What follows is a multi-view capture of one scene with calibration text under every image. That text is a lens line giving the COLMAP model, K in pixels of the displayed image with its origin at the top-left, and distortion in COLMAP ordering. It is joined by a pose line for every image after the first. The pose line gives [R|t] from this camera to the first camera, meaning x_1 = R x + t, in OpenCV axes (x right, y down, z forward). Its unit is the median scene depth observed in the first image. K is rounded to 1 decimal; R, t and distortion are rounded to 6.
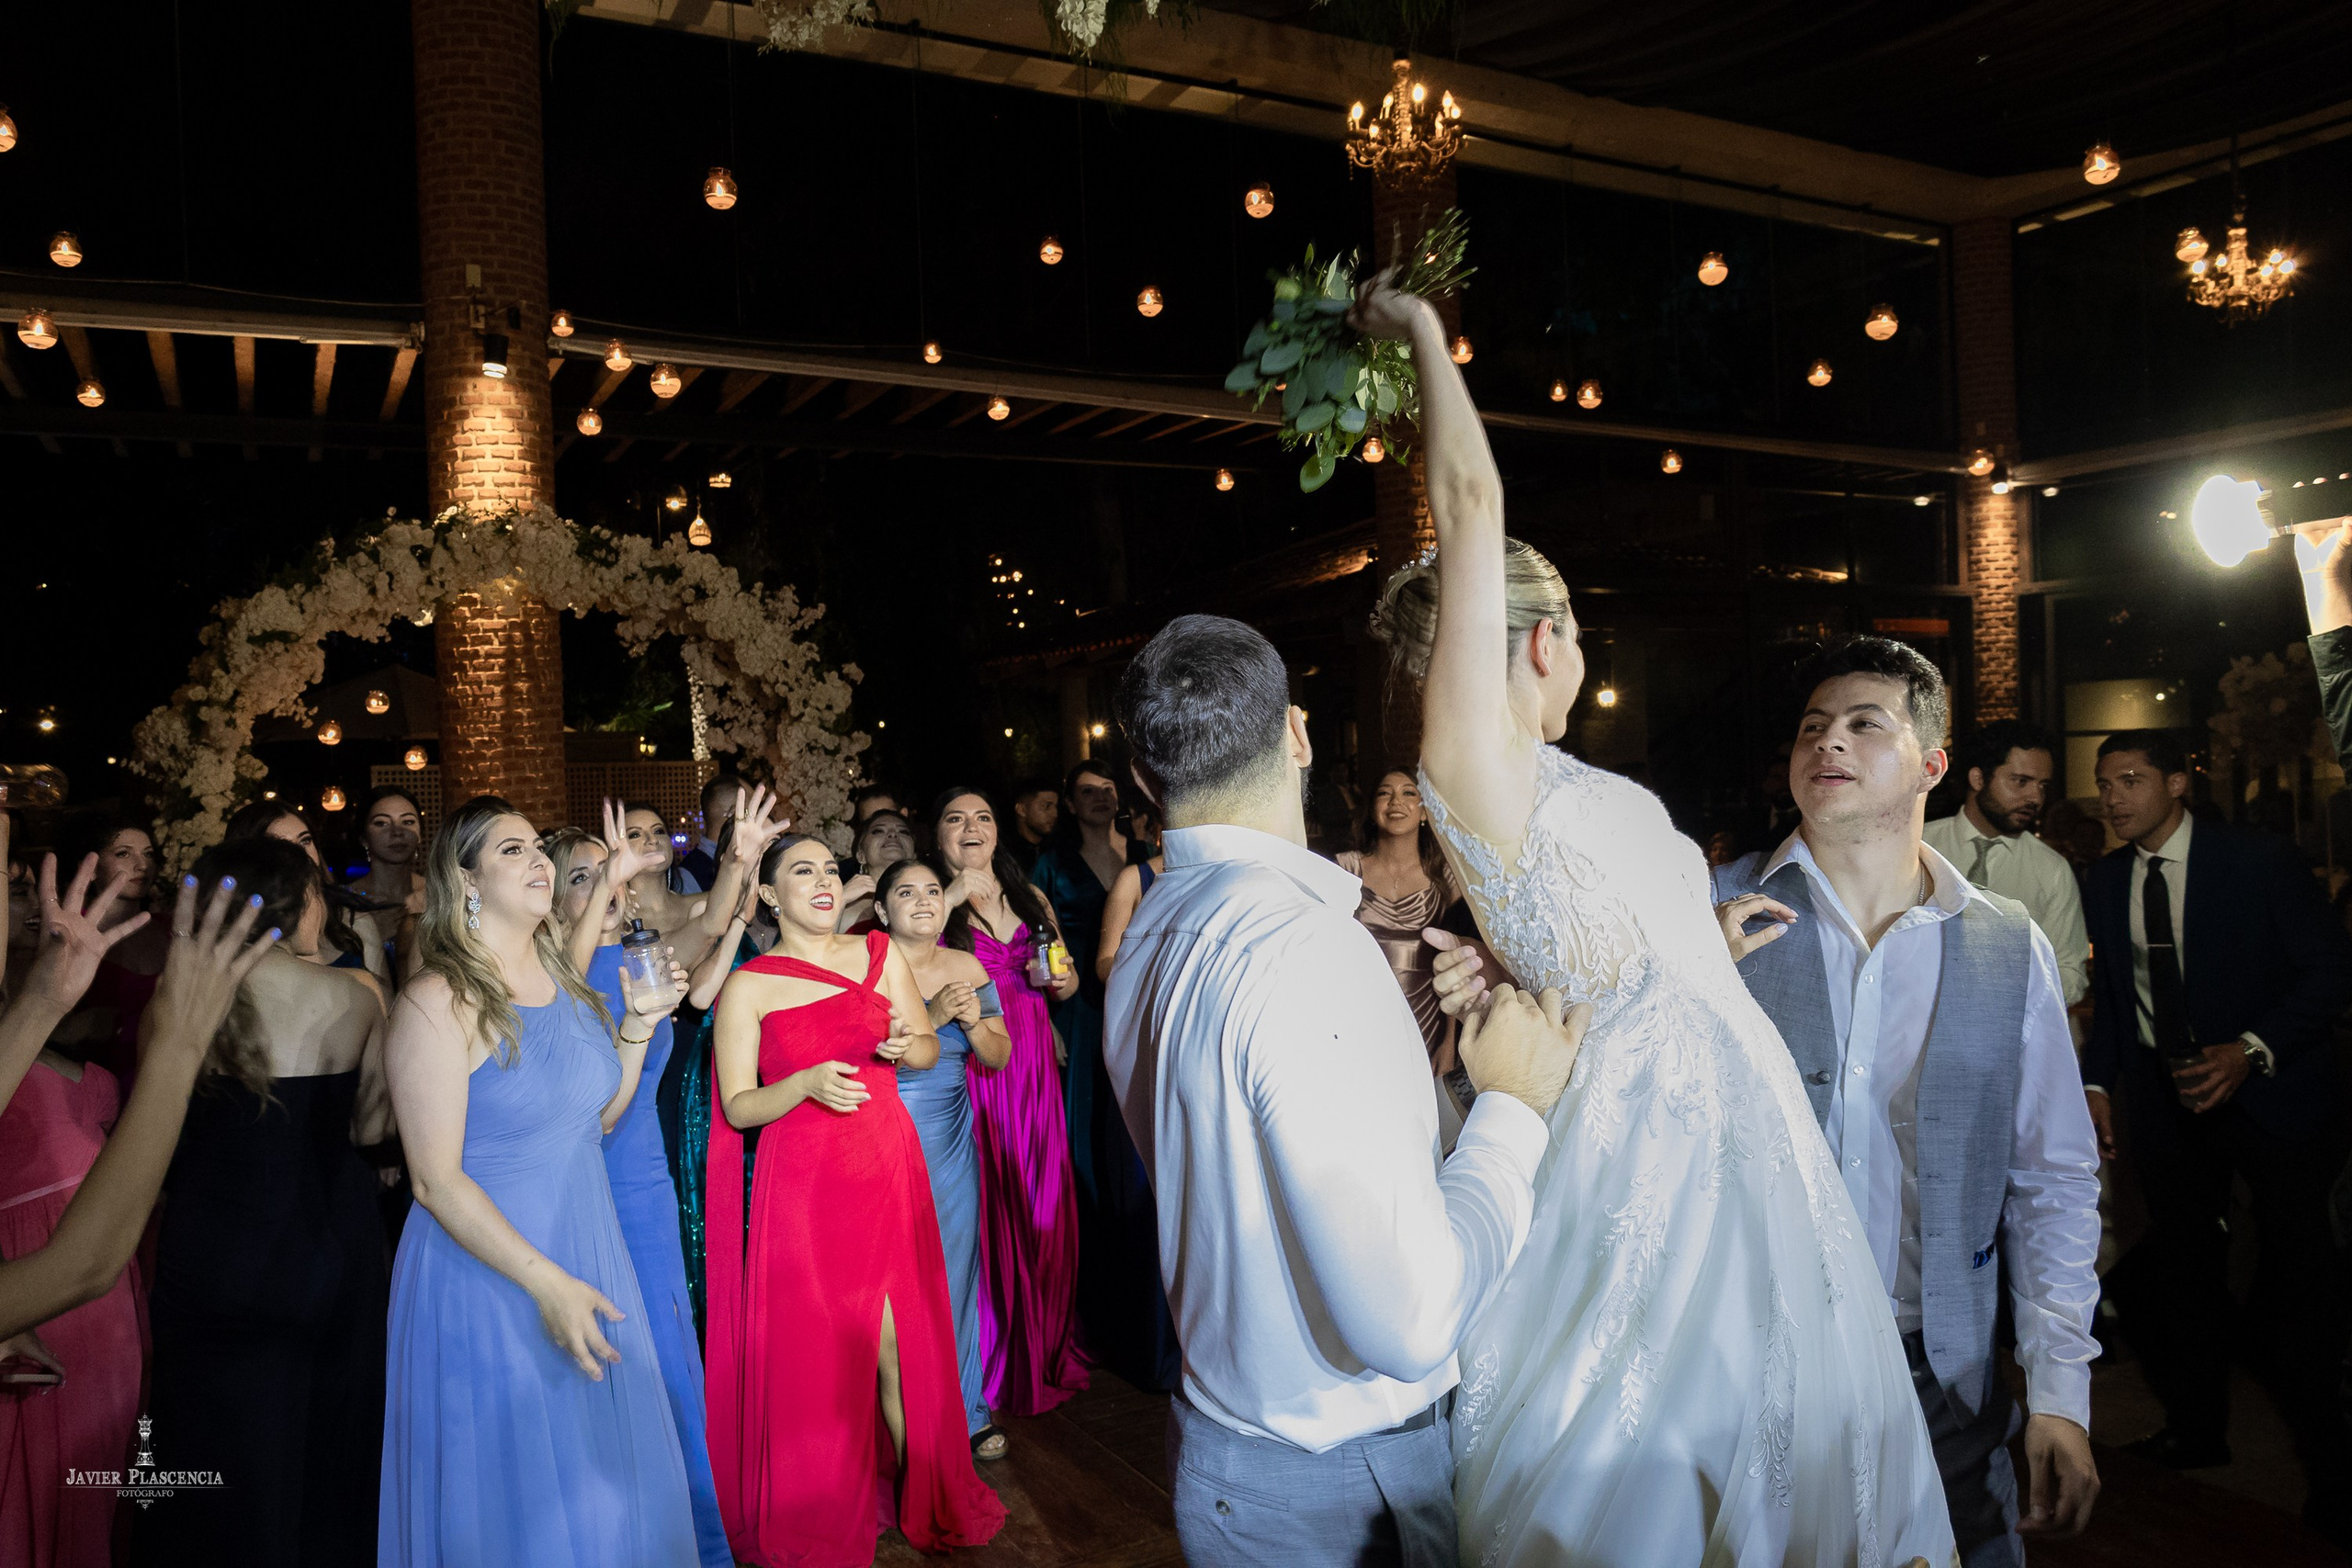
lens RADIAL K [[1668.6, 0, 1178.1], [0, 1668.6, 830.1], [0, 0, 1]] dist [-0.066004, 0.043465]
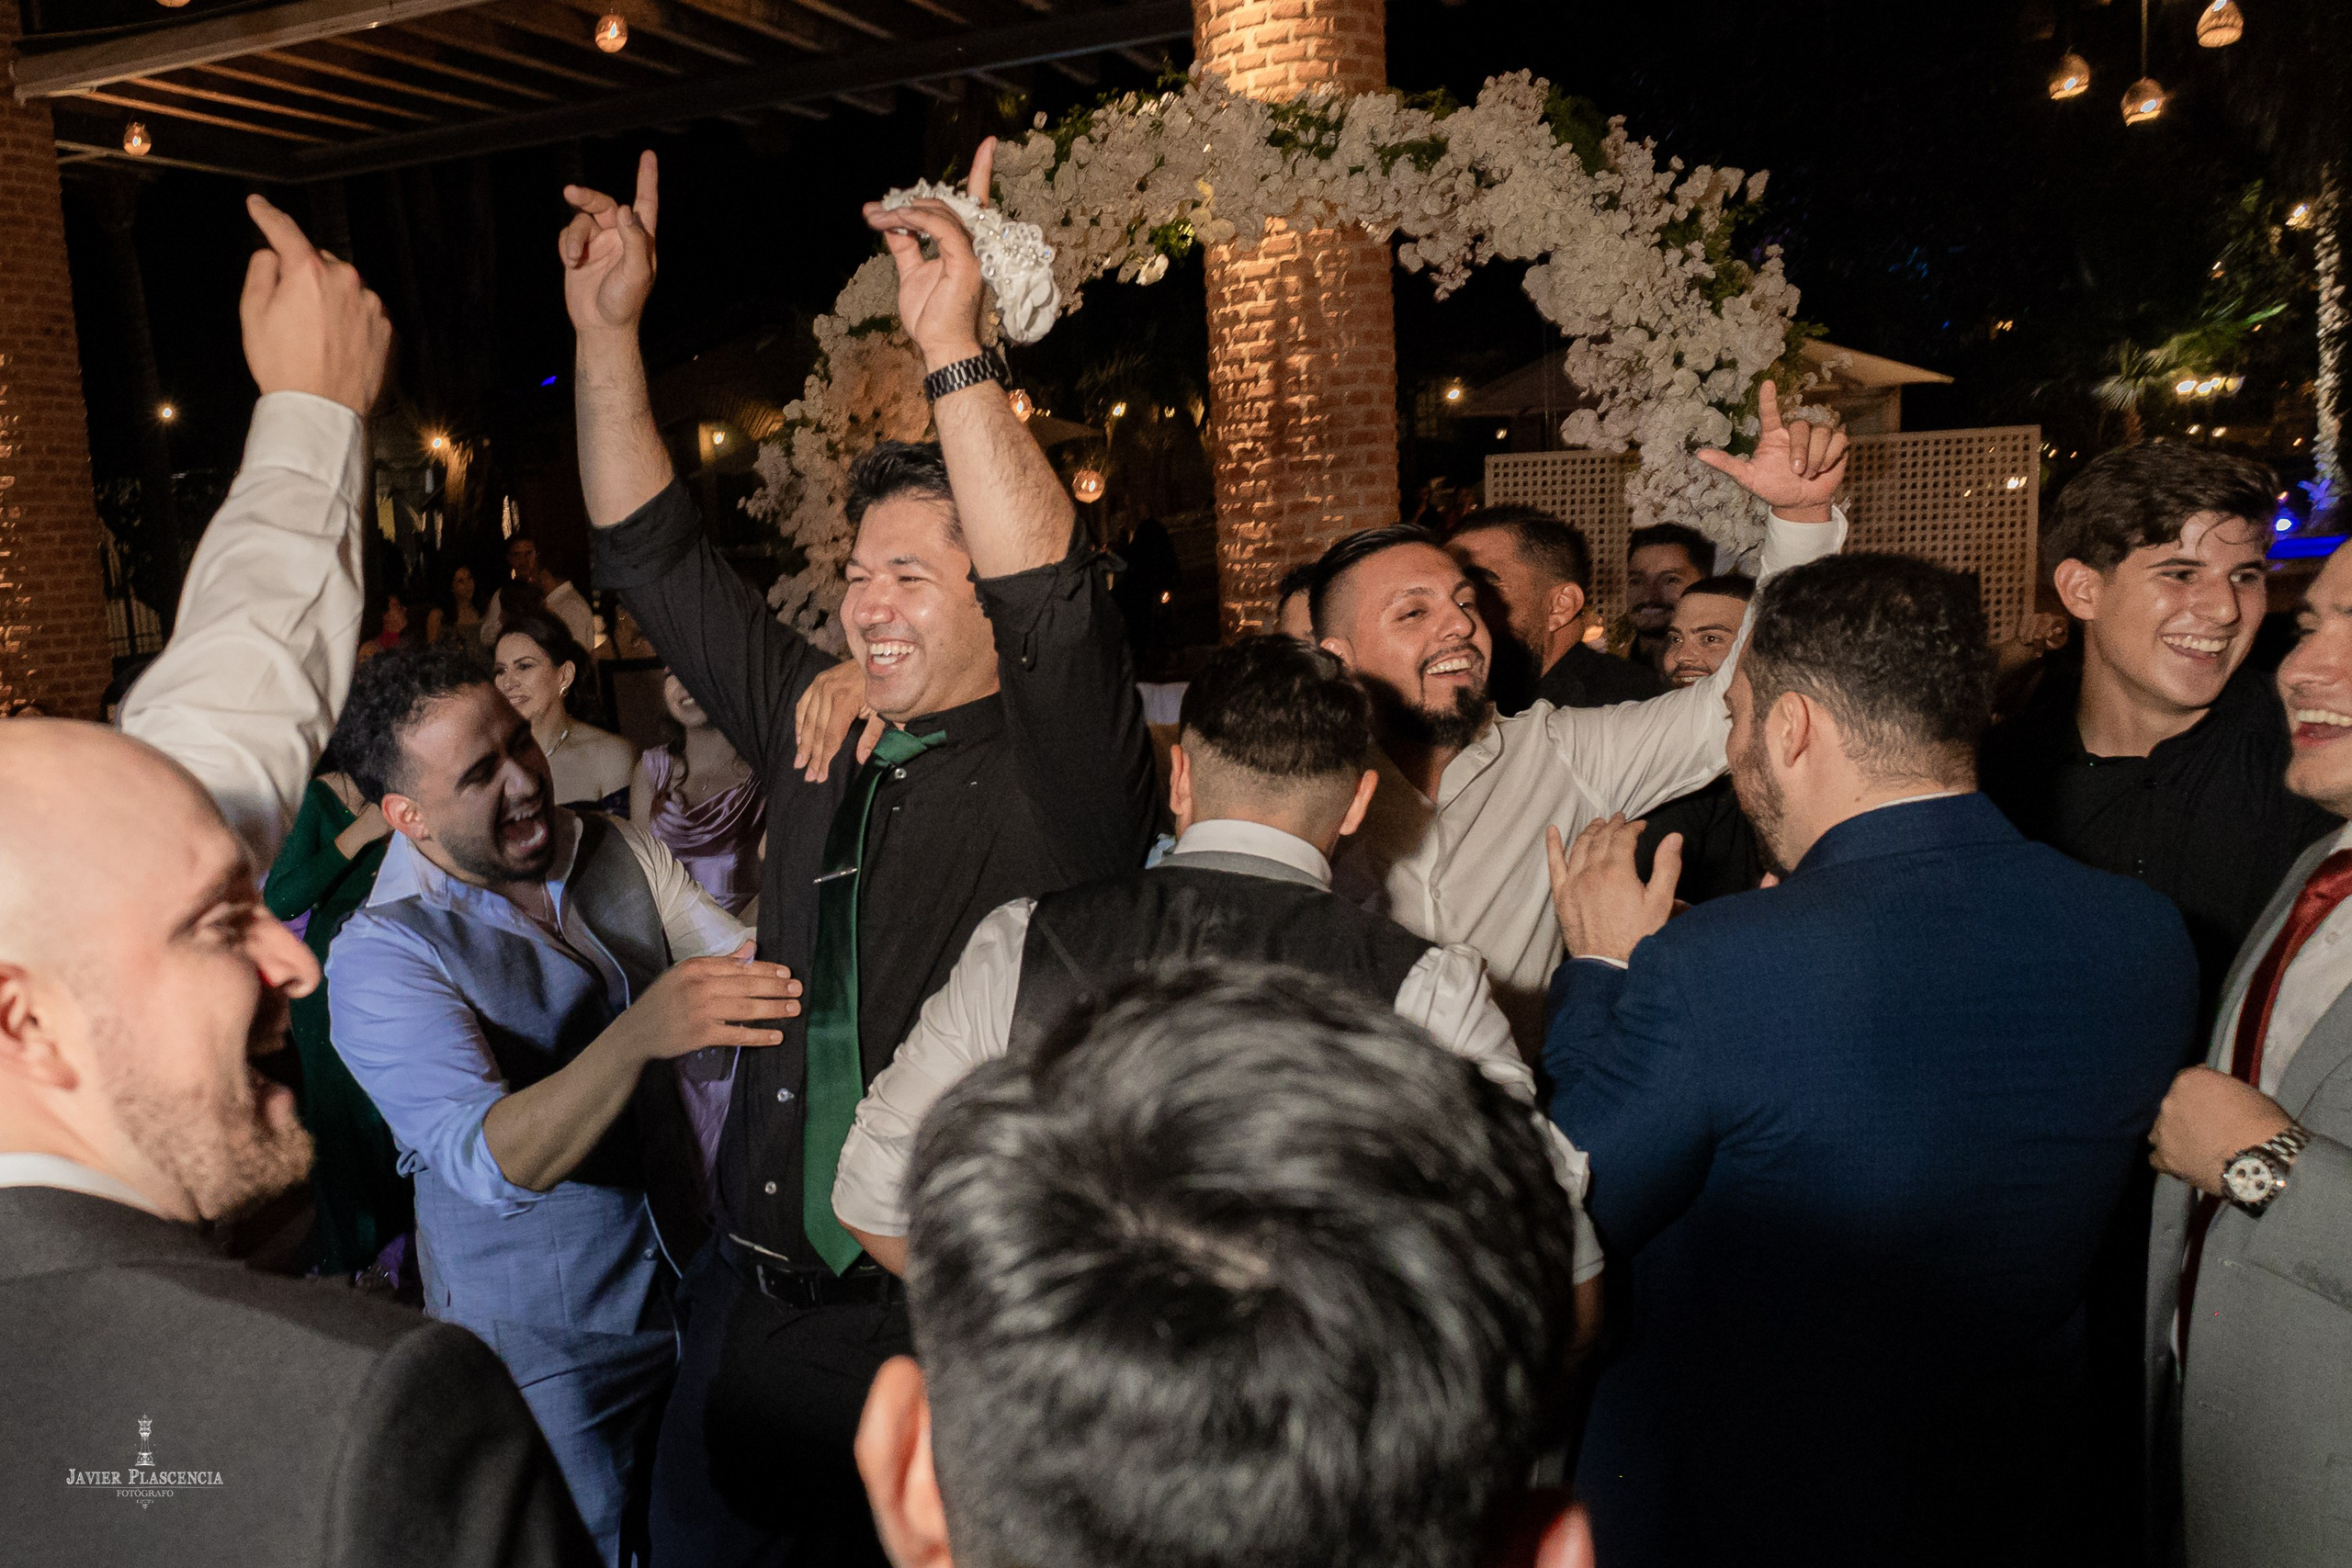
lens RADIAL K [[2078.8, 0, 817.5], [0, 2078.8, 722.3], [0, 0, 1]] dist [0.061825, -0.023299]
pose [[0.580875, 0.075684, -0.810466, 0.175029], [0.009728, 0.994952, 0.099884, -0.031754], [0.813934, -0.065905, 0.577206, 0.386908]]
